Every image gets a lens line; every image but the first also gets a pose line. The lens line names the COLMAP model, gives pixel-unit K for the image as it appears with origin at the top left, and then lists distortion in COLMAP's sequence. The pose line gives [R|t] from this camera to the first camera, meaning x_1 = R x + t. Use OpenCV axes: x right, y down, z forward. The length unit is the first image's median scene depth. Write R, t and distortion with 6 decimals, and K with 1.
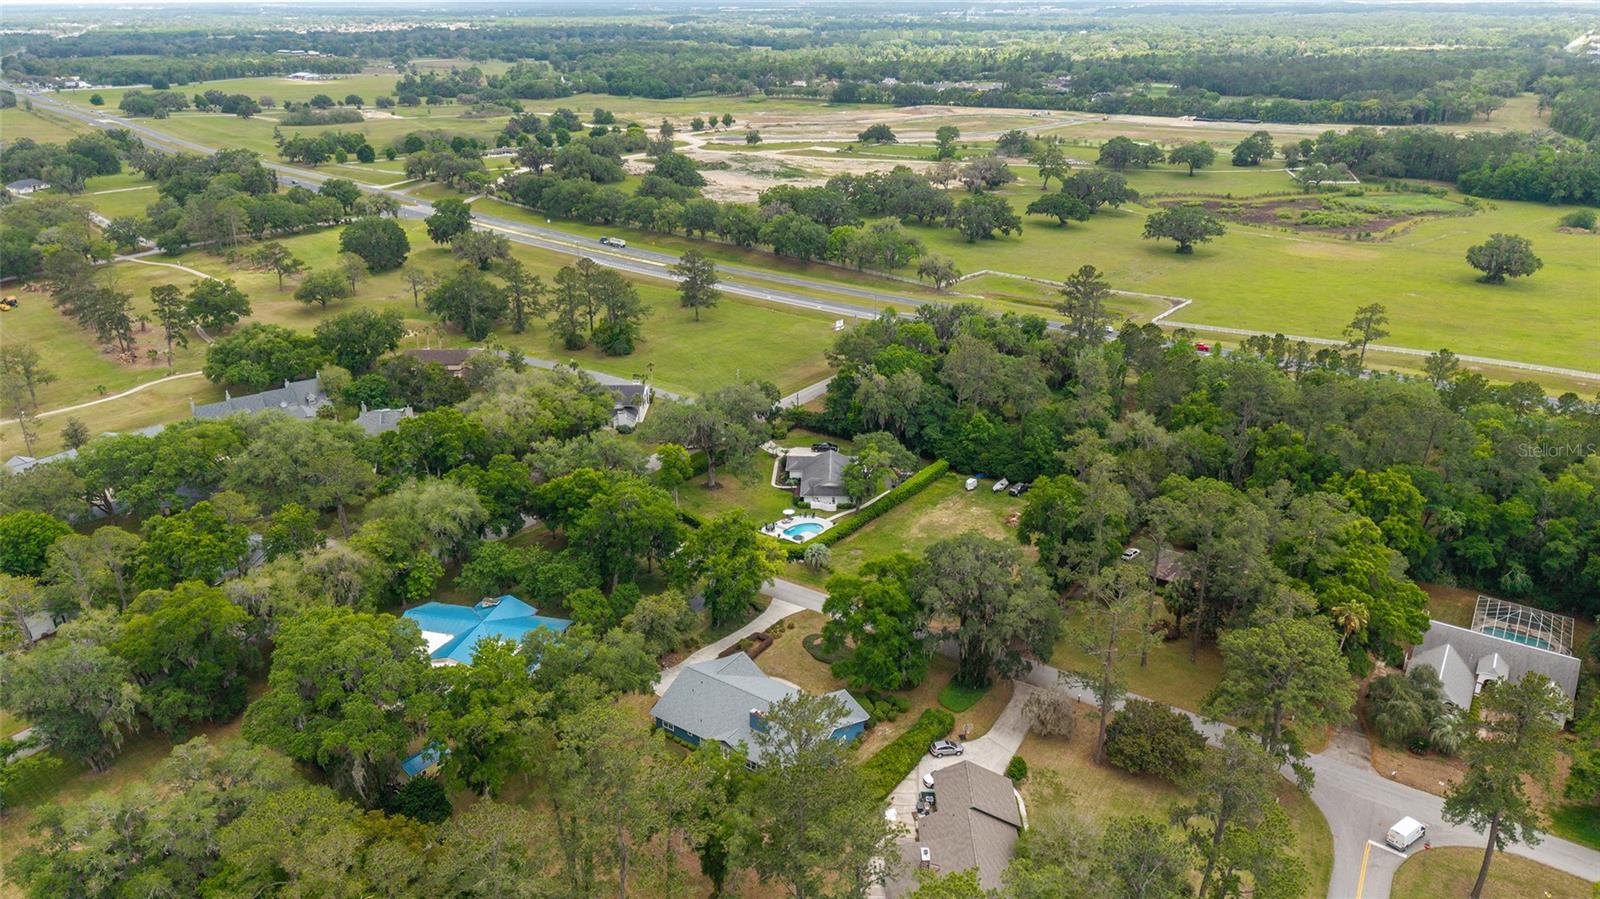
lens RADIAL K [[1123.5, 0, 797.9], [0, 1123.5, 452.2], [0, 0, 1]] dist [0.013640, -0.027800]
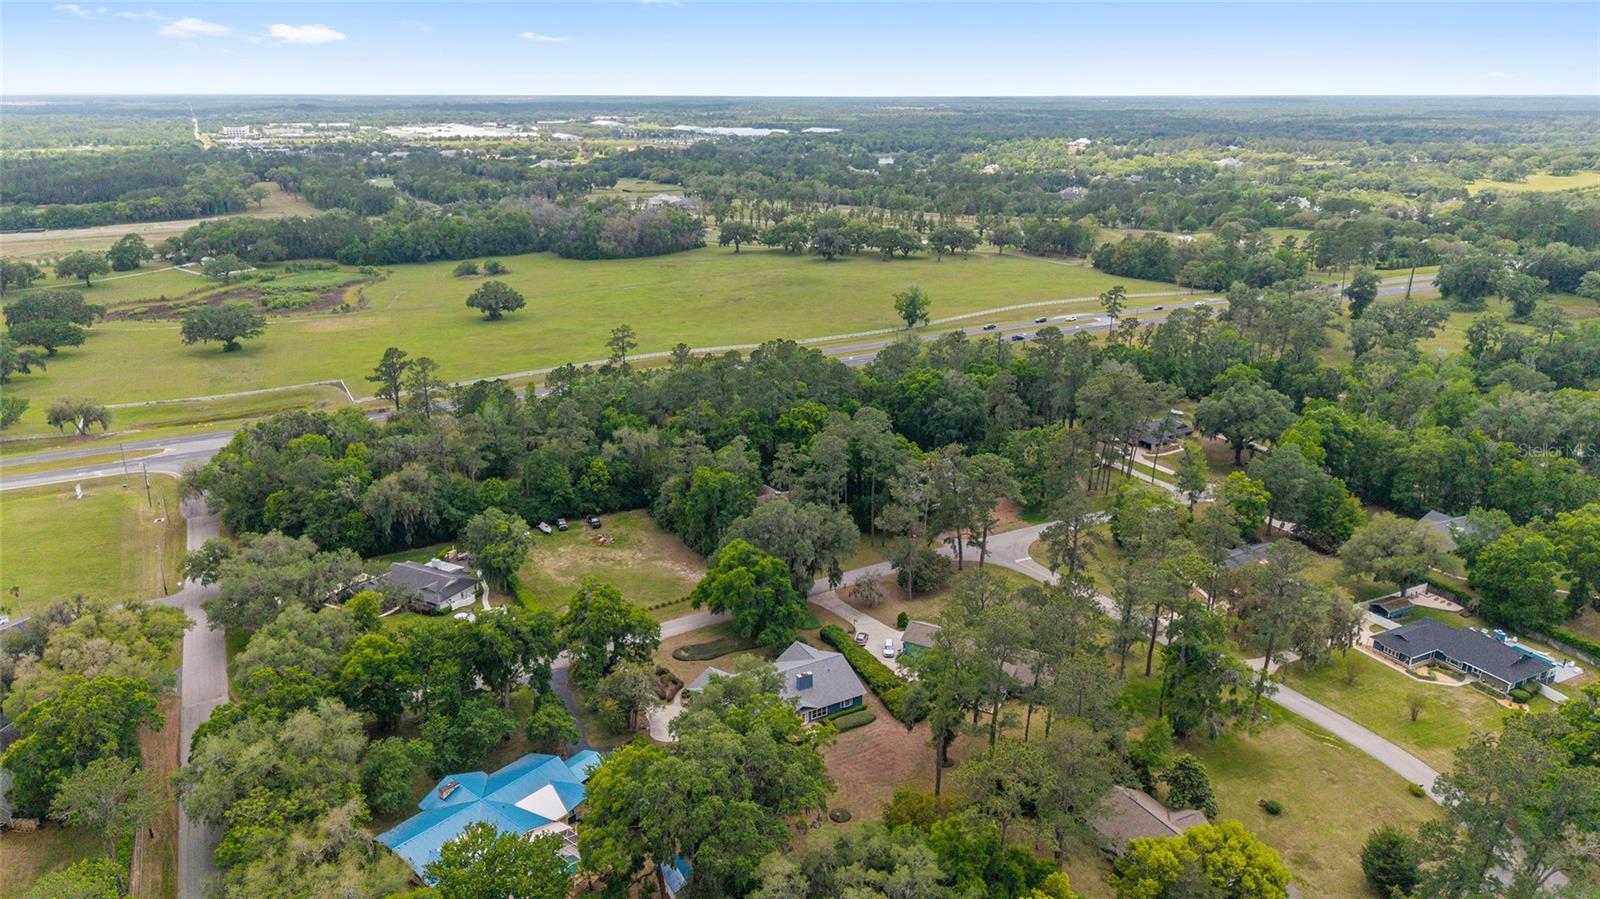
lens RADIAL K [[1123.5, 0, 799.1], [0, 1123.5, 448.6], [0, 0, 1]] dist [0.013640, -0.027800]
pose [[0.400932, -0.268376, 0.875916, -0.320012], [0.338598, 0.931834, 0.130523, -0.049051], [-0.851237, 0.244253, 0.464474, 0.108802]]
